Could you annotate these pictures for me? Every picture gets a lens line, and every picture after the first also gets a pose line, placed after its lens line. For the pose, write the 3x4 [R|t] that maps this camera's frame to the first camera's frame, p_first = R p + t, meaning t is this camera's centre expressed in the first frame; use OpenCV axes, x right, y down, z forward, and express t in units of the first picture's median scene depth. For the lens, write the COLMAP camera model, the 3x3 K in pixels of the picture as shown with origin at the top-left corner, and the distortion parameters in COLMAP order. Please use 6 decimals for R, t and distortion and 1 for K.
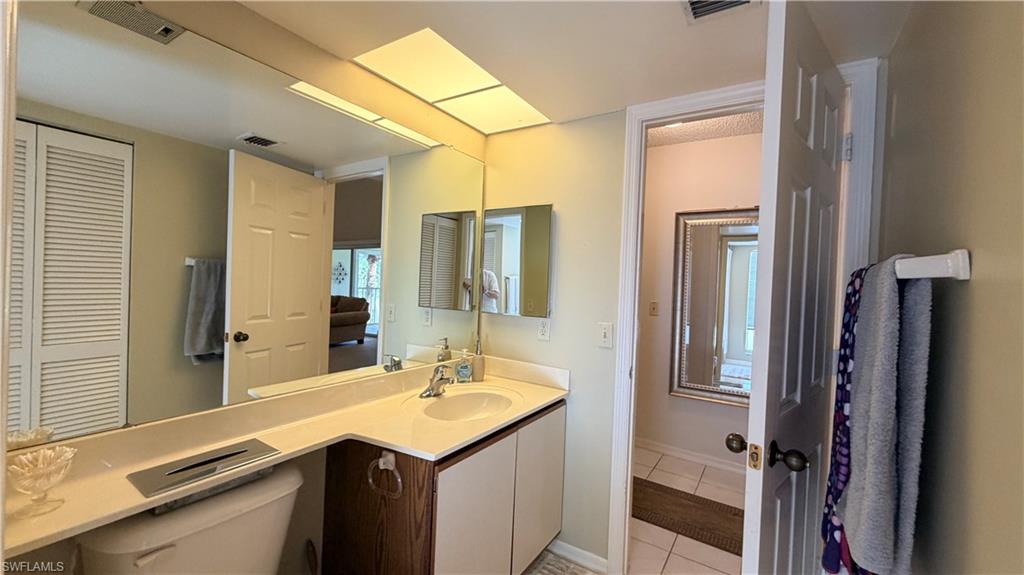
lens RADIAL K [[409.0, 0, 509.9], [0, 409.0, 287.3], [0, 0, 1]] dist [0.000349, -0.000145]
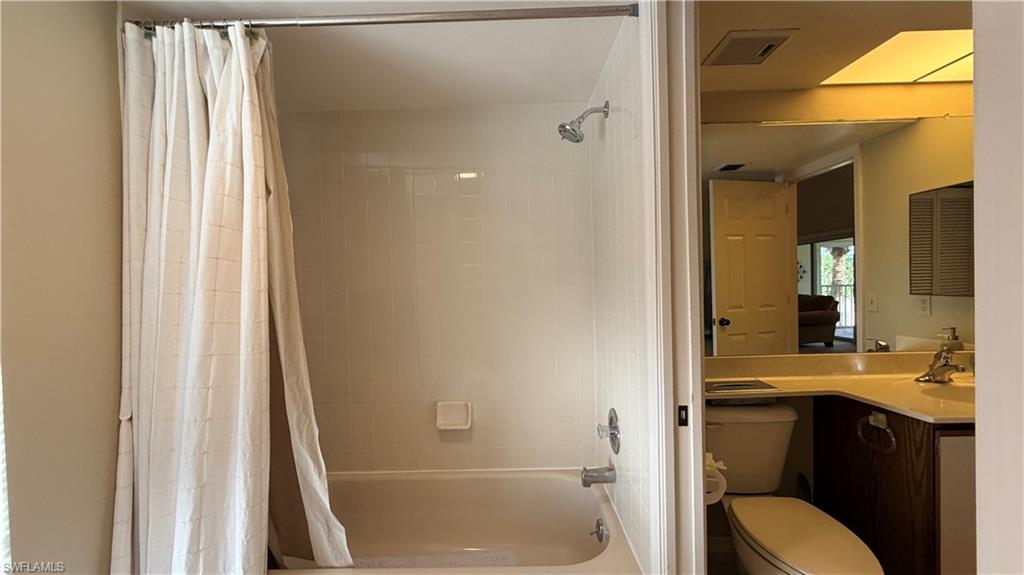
lens RADIAL K [[409.0, 0, 509.9], [0, 409.0, 287.3], [0, 0, 1]] dist [0.000349, -0.000145]
pose [[0.538479, -0.043282, -0.841527, 0.075045], [0.036097, 0.998948, -0.028280, 0.026470], [0.841866, -0.015148, 0.539475, -0.286203]]
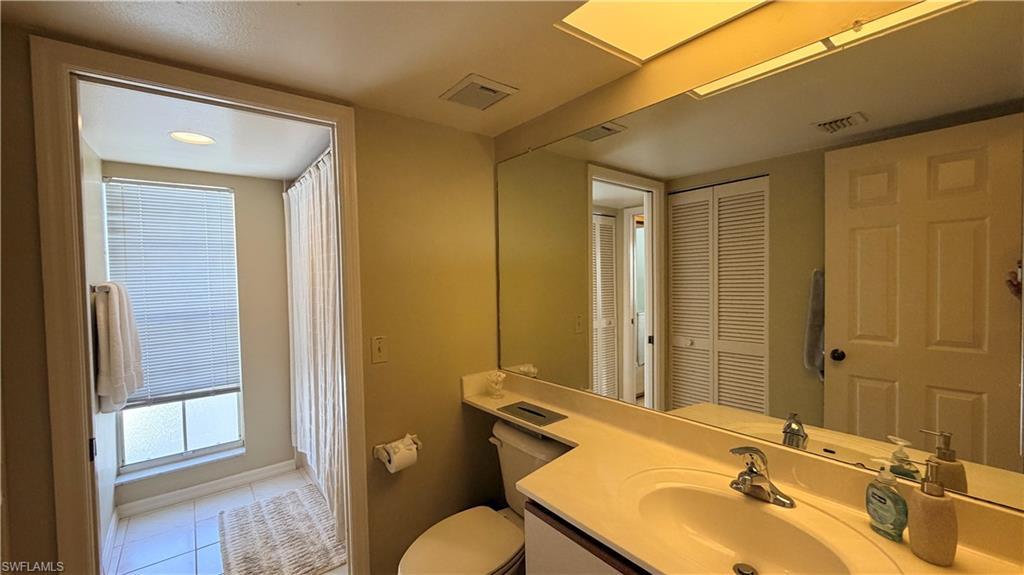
lens RADIAL K [[409.0, 0, 509.9], [0, 409.0, 287.3], [0, 0, 1]] dist [0.000349, -0.000145]
pose [[-0.320126, -0.004574, -0.947364, 0.392009], [0.001264, 0.999985, -0.005255, -0.027963], [0.947374, -0.002879, -0.320116, 0.682521]]
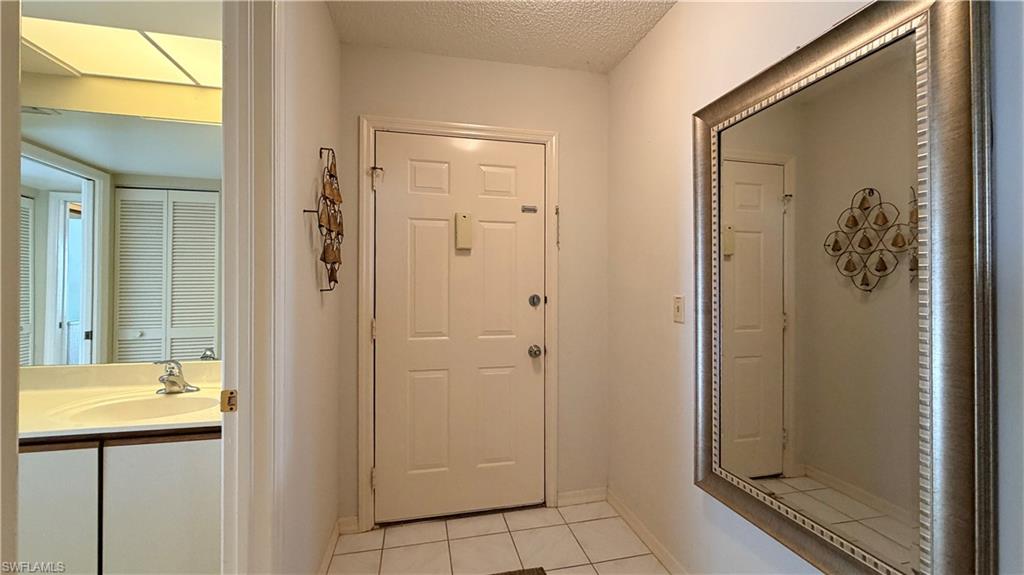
lens RADIAL K [[409.0, 0, 509.9], [0, 409.0, 287.3], [0, 0, 1]] dist [0.000349, -0.000145]
pose [[0.716541, -0.037869, -0.696516, 0.808760], [0.017720, 0.999191, -0.036096, 0.060742], [0.697319, 0.013522, 0.716633, 0.691232]]
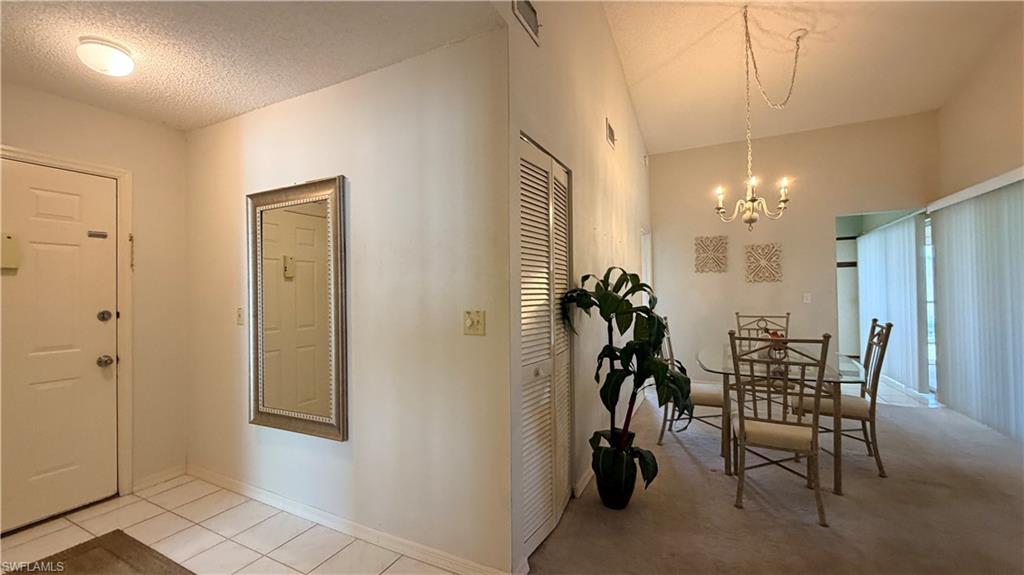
lens RADIAL K [[409.0, 0, 509.9], [0, 409.0, 287.3], [0, 0, 1]] dist [0.000349, -0.000145]
pose [[0.993025, -0.053104, 0.105273, 1.145678], [0.055749, 0.998195, -0.022345, 0.066792], [-0.103896, 0.028058, 0.994192, 0.216211]]
